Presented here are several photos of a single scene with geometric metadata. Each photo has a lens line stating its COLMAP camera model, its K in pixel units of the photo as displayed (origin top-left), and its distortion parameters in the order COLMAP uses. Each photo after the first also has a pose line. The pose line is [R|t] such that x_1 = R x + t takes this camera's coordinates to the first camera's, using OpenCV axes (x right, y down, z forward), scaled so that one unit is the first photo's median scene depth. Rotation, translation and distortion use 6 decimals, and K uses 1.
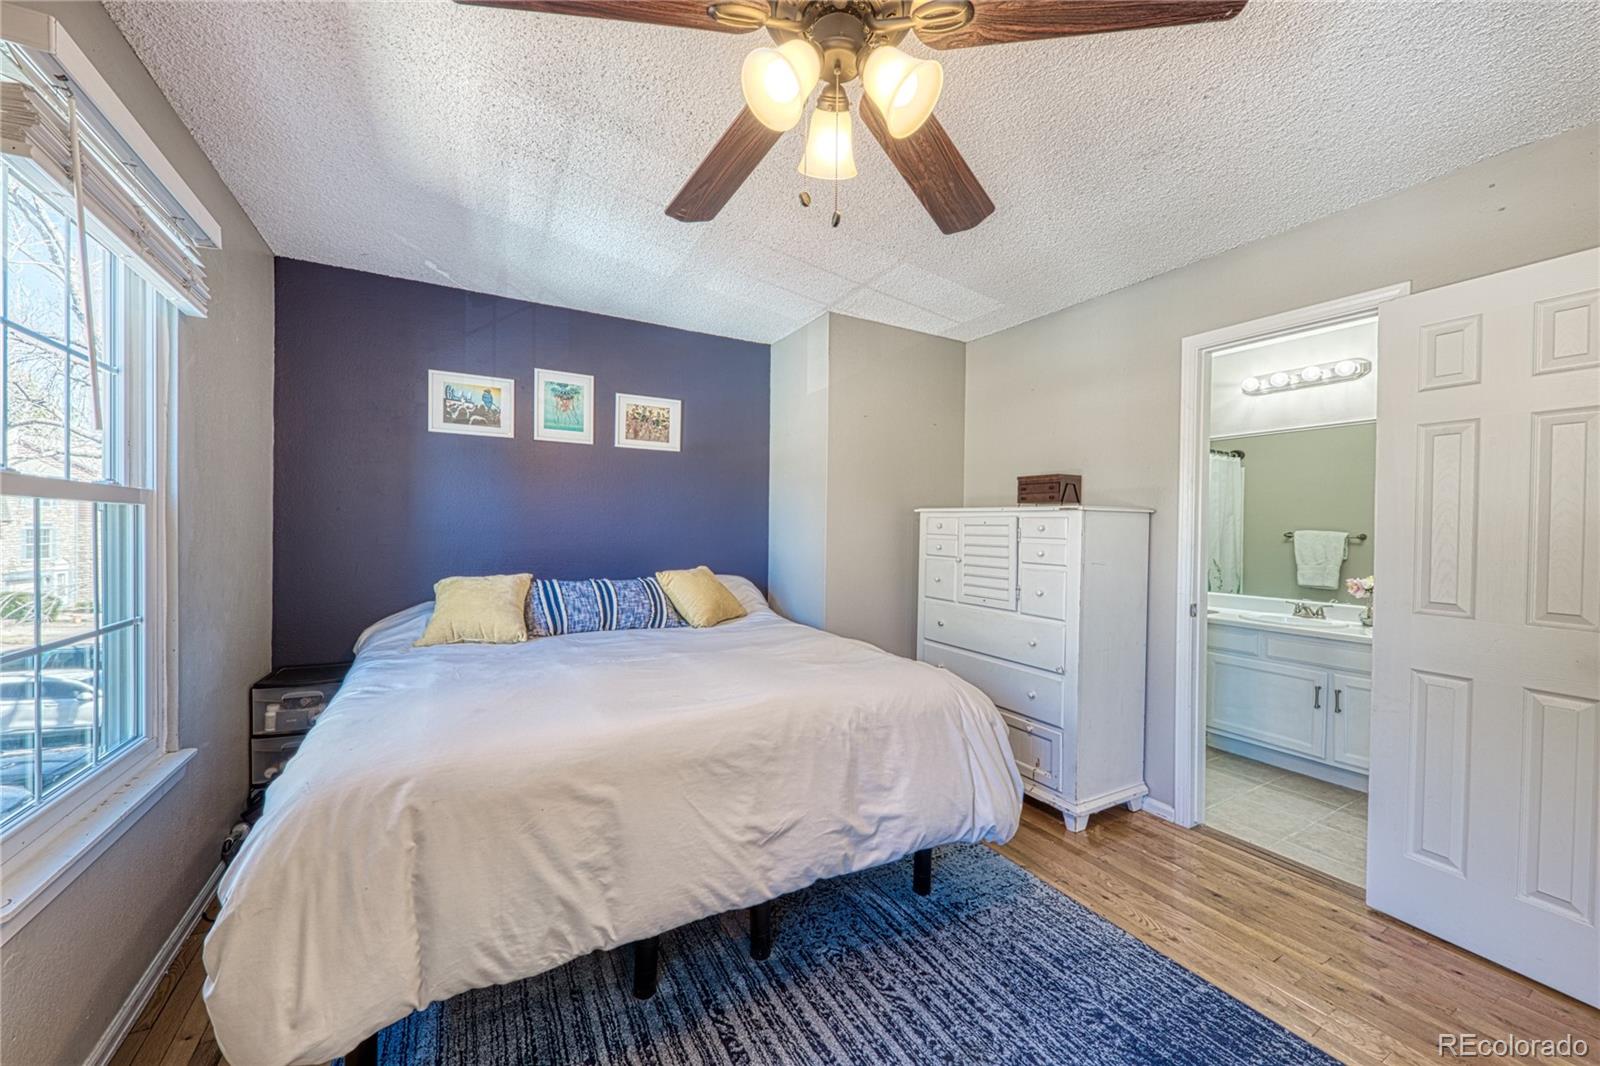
lens RADIAL K [[613.5, 0, 797.9], [0, 613.5, 528.4], [0, 0, 1]] dist [0.012627, -0.000215]
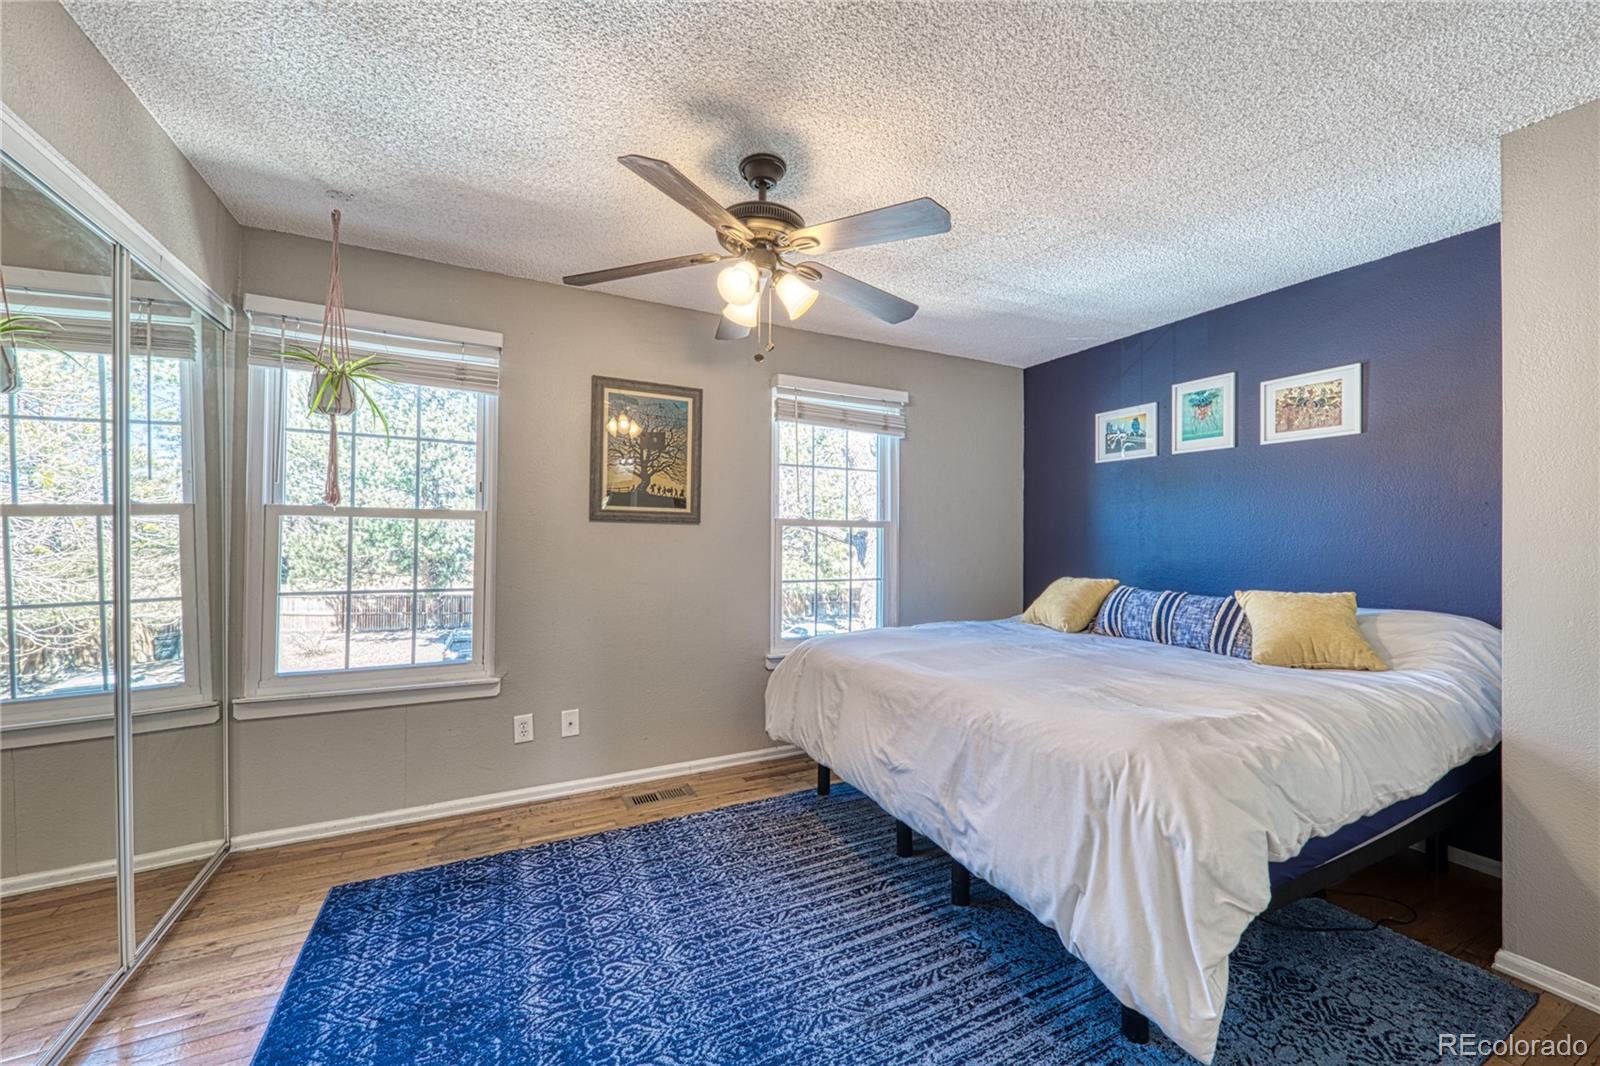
lens RADIAL K [[613.5, 0, 797.9], [0, 613.5, 528.4], [0, 0, 1]] dist [0.012627, -0.000215]
pose [[-0.047843, -0.025347, -0.998533, 0.705839], [-0.009496, 0.999644, -0.024920, 0.013831], [0.998810, 0.008289, -0.048067, 0.469311]]
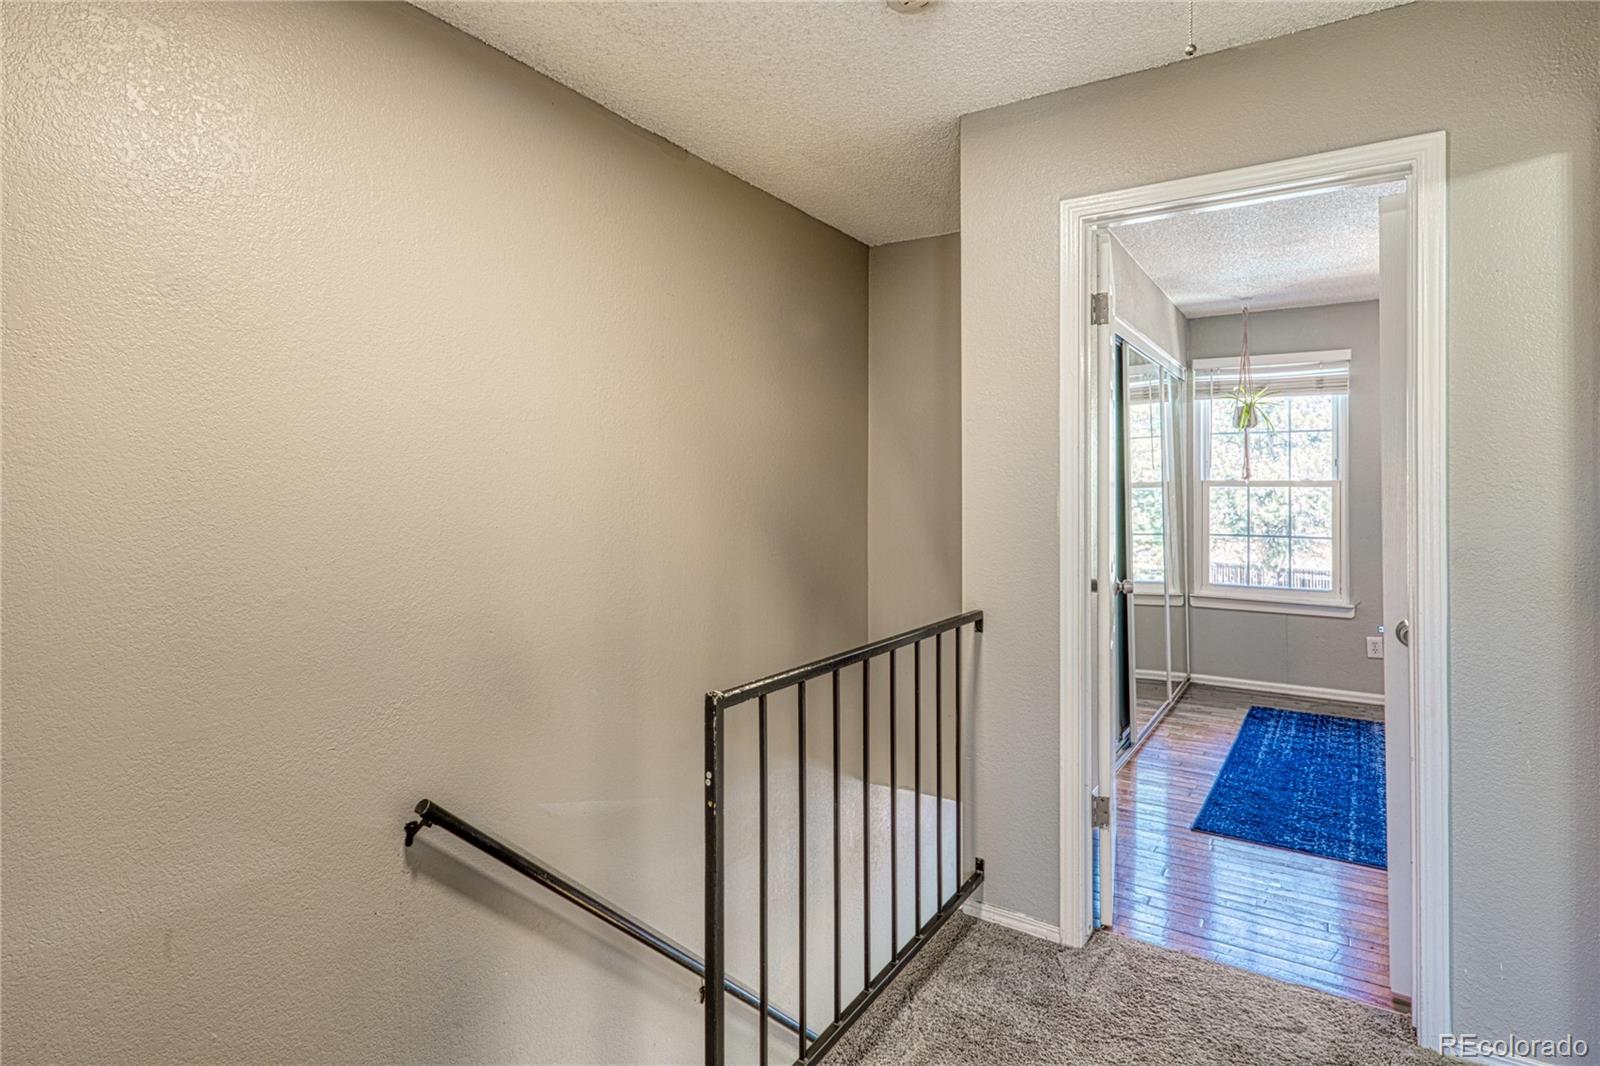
lens RADIAL K [[833.4, 0, 802.1], [0, 833.4, 493.3], [0, 0, 1]] dist [0.000459, -0.000319]
pose [[-0.884867, -0.007990, -0.465775, 1.252229], [-0.007210, 0.999968, -0.003456, 0.010891], [0.465788, 0.000301, -0.884897, 0.773046]]
